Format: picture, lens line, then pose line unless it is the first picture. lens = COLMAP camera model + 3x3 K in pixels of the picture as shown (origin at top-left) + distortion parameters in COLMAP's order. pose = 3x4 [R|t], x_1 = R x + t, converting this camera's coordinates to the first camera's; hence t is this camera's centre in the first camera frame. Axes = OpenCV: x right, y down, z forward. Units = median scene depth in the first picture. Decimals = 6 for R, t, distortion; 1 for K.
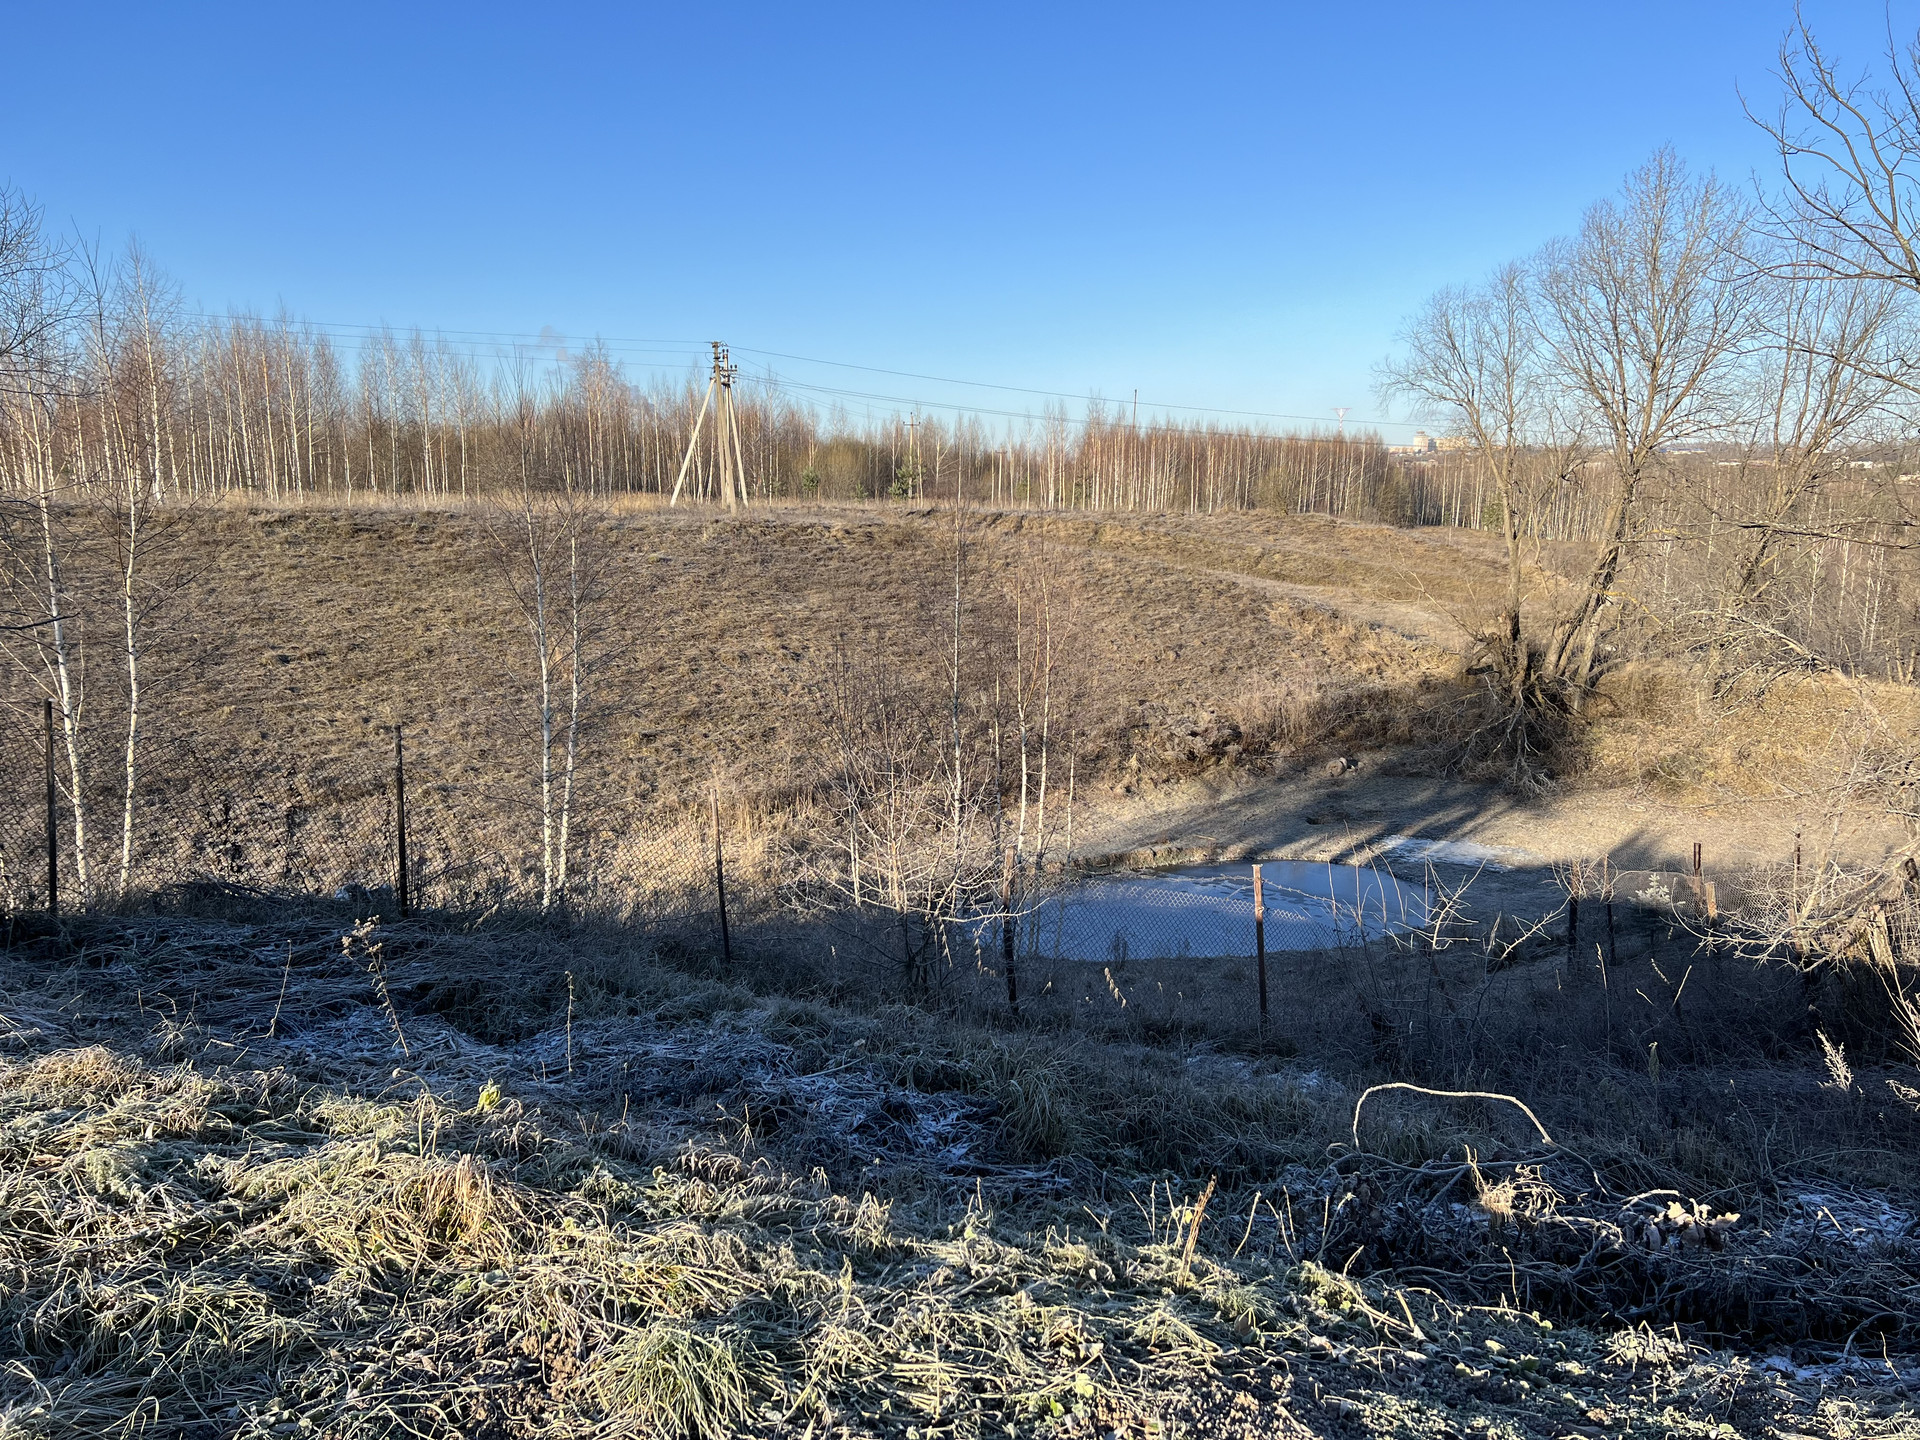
lens RADIAL K [[1423.1, 0, 967.2], [0, 1423.1, 724.4], [0, 0, 1]] dist [0.033487, -0.042864]
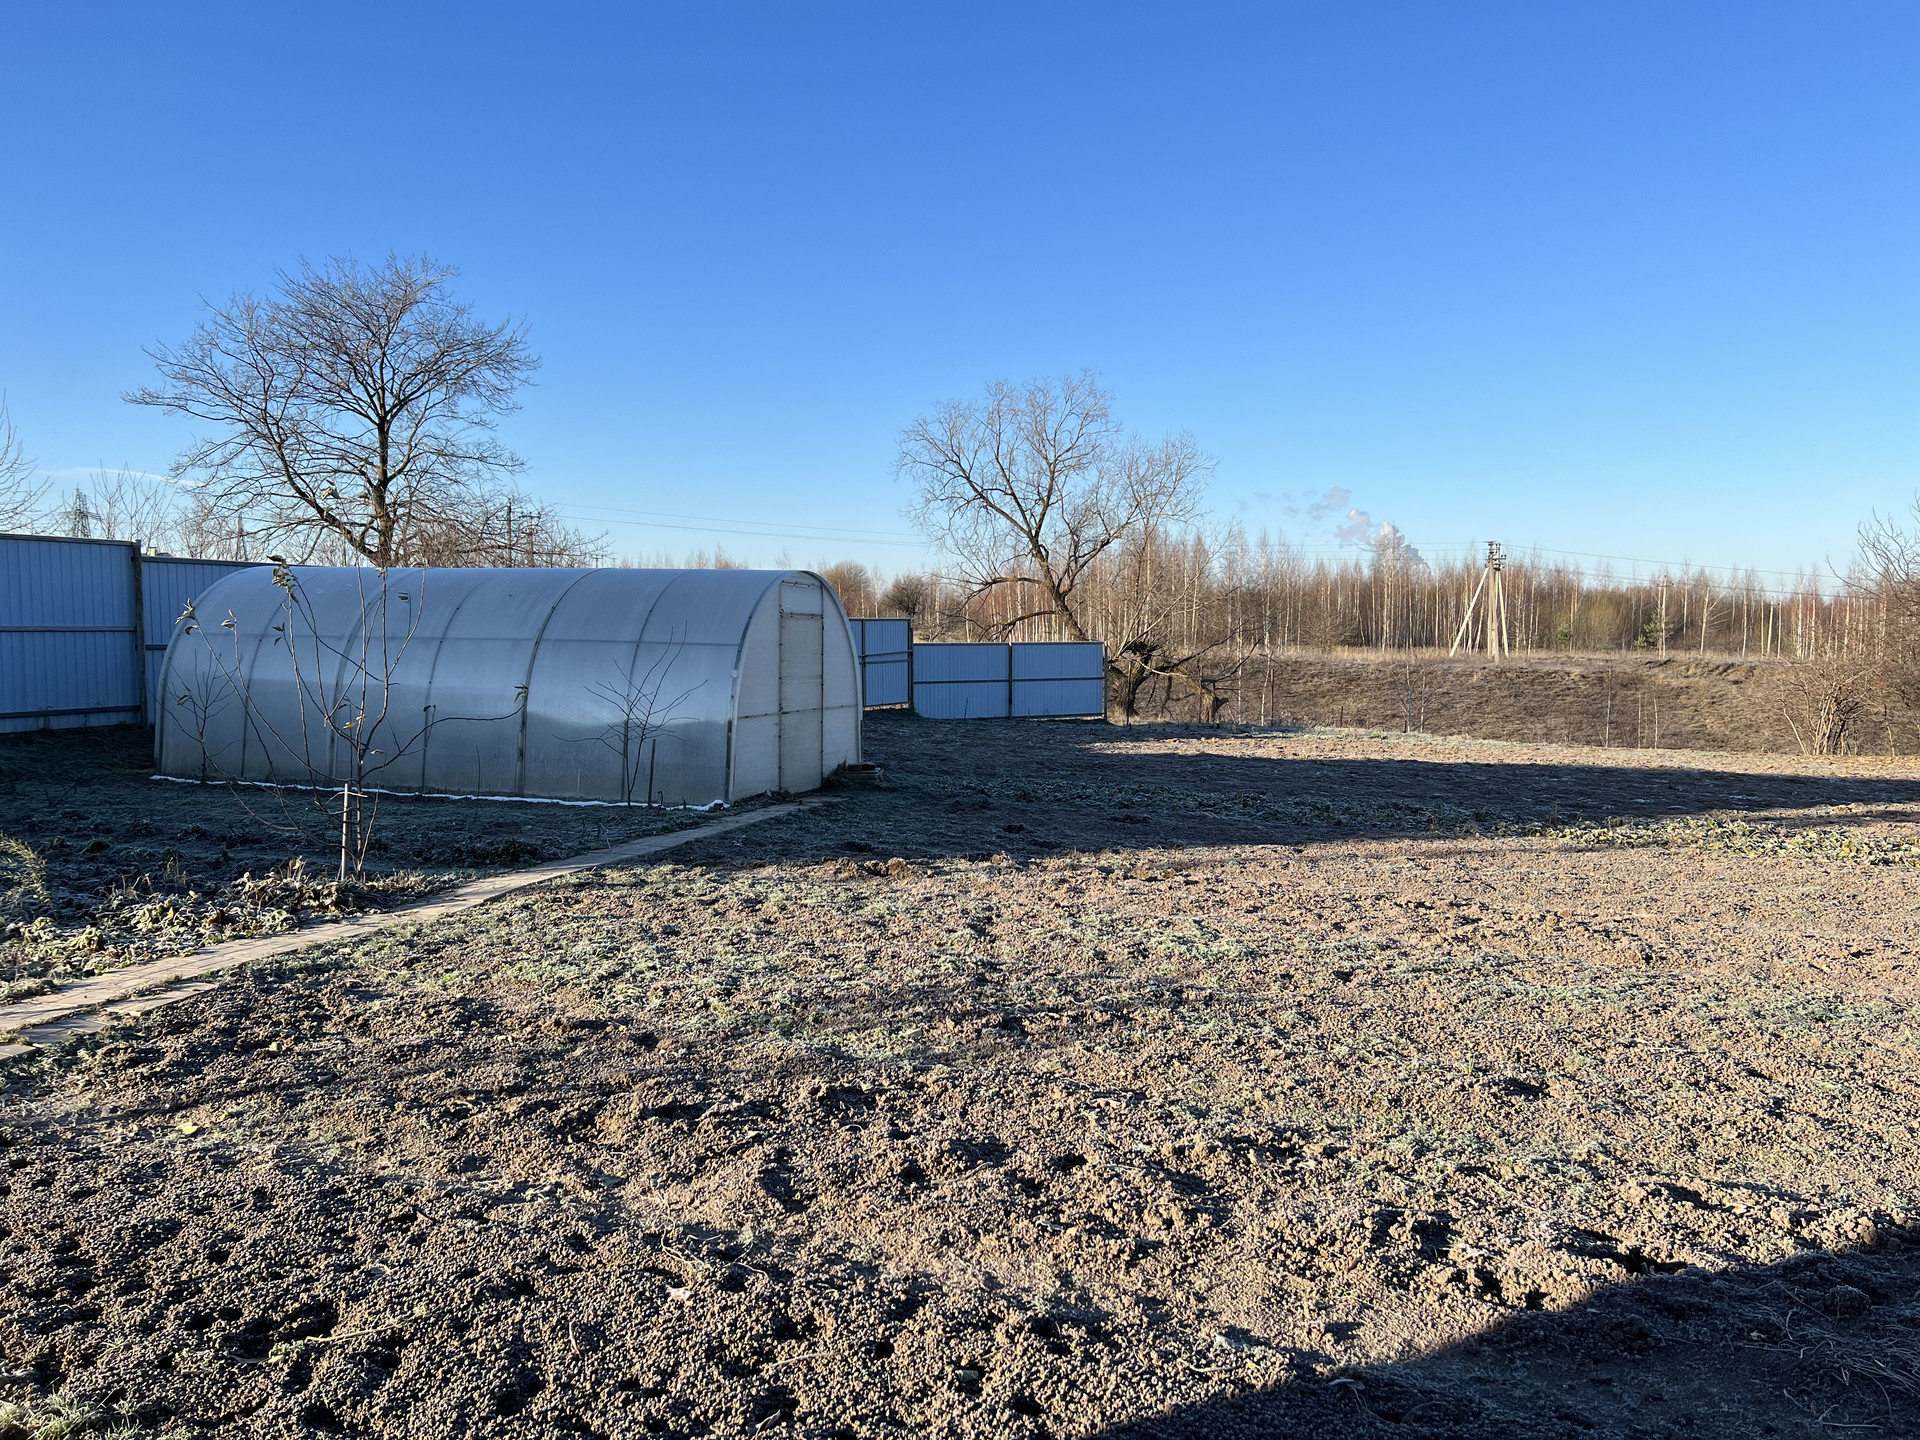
lens RADIAL K [[1423.1, 0, 970.2], [0, 1423.1, 735.0], [0, 0, 1]] dist [0.033487, -0.042864]
pose [[0.871251, 0.036531, -0.489477, 0.053857], [-0.081316, 0.994189, -0.070539, 0.045843], [0.484056, 0.101259, 0.869158, -0.332026]]
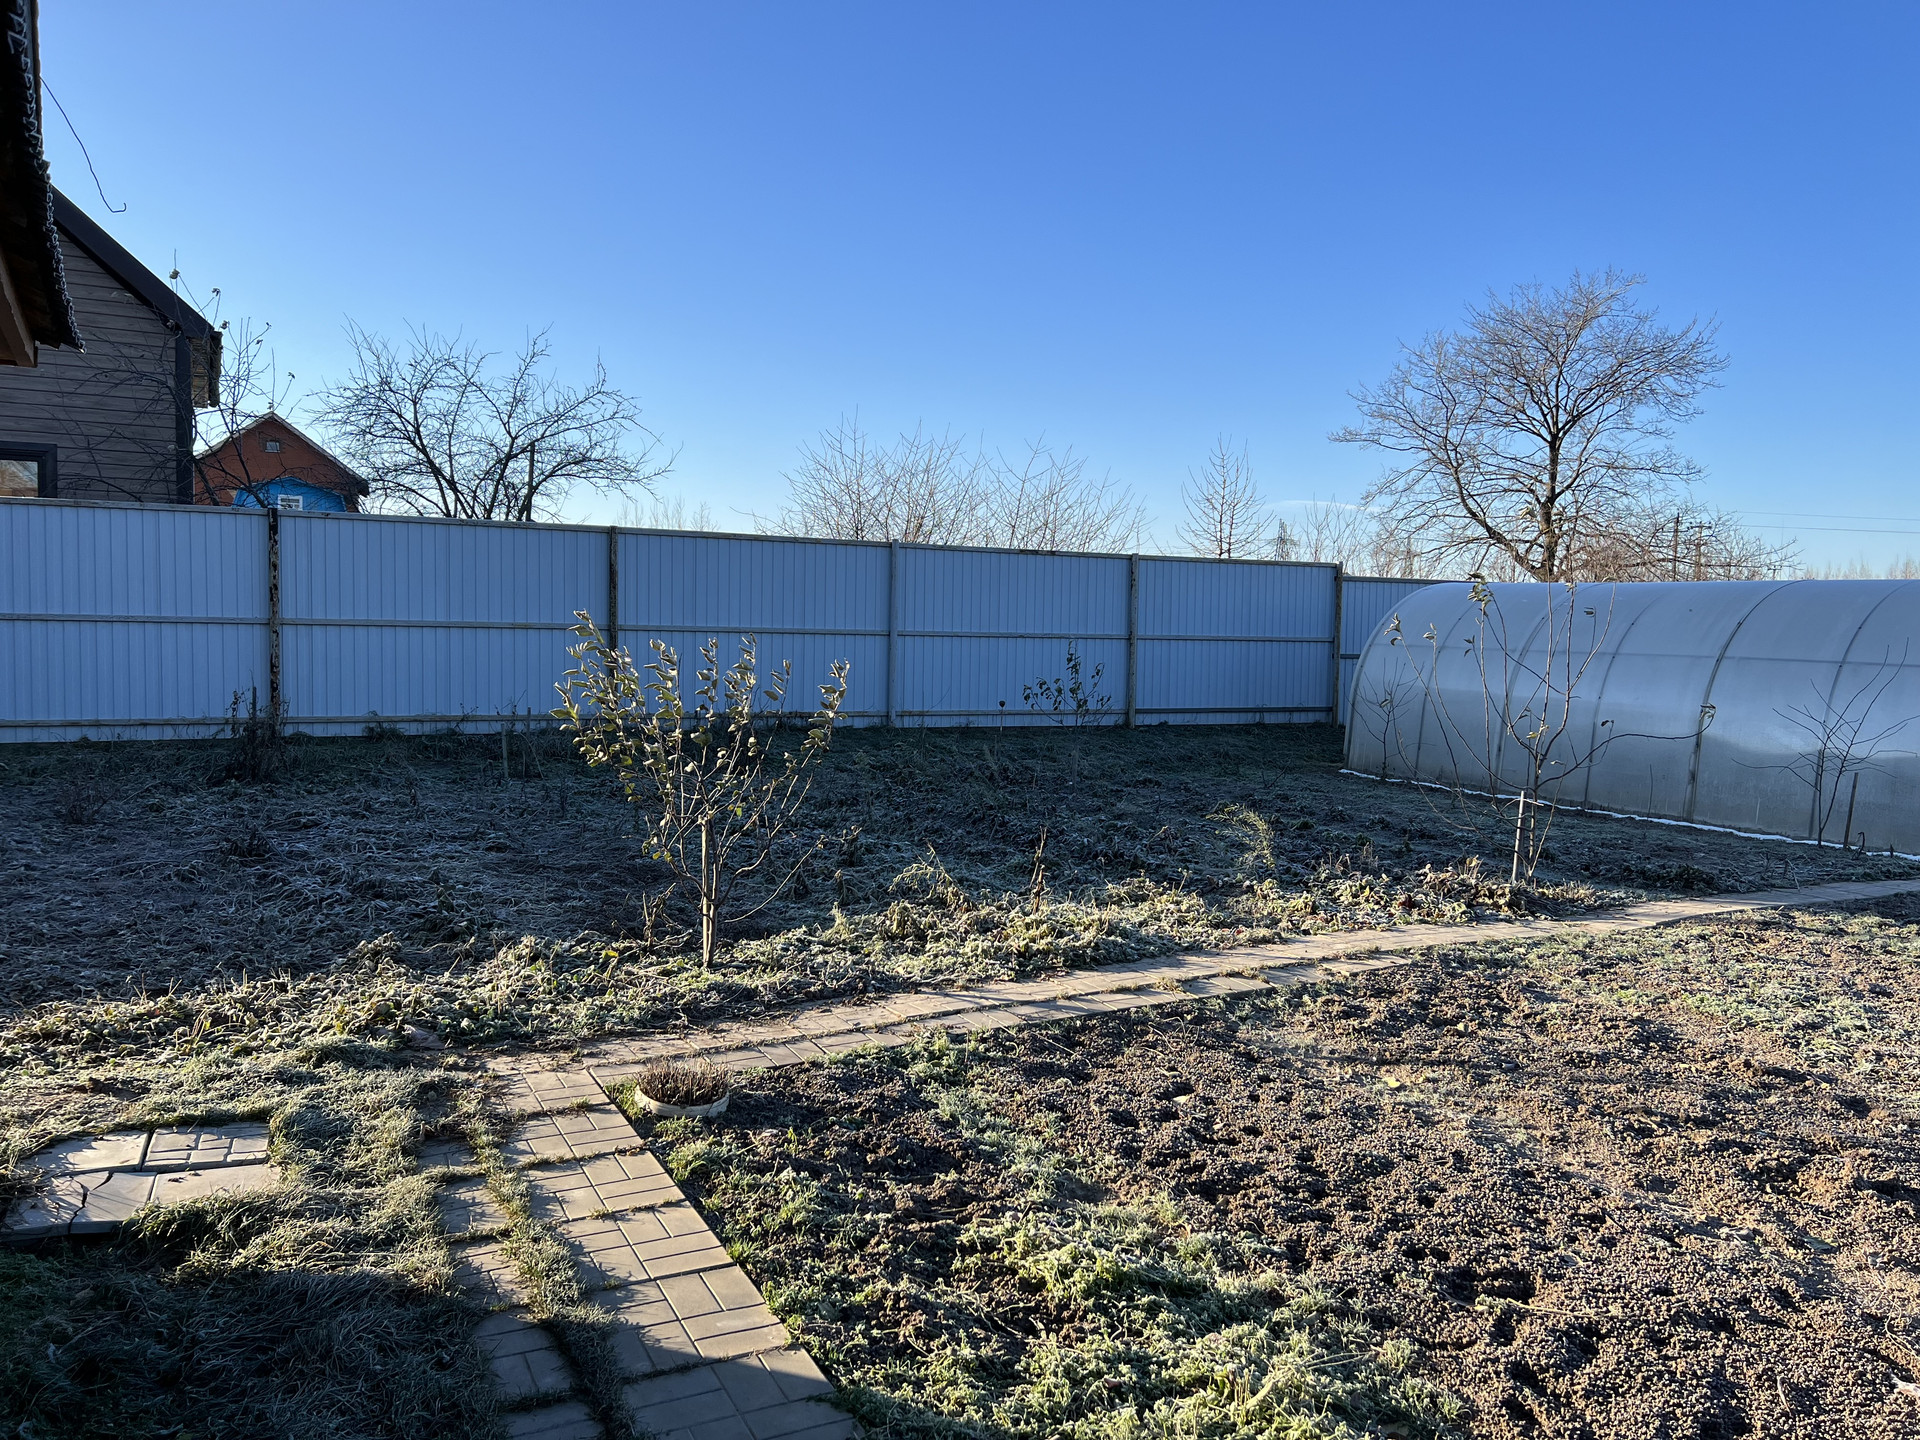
lens RADIAL K [[1423.1, 0, 959.5], [0, 1423.1, 713.8], [0, 0, 1]] dist [0.033487, -0.042864]
pose [[0.291147, 0.059173, -0.954847, 0.058921], [-0.175783, 0.984401, 0.007406, 0.067192], [0.940390, 0.165689, 0.297007, -0.449443]]
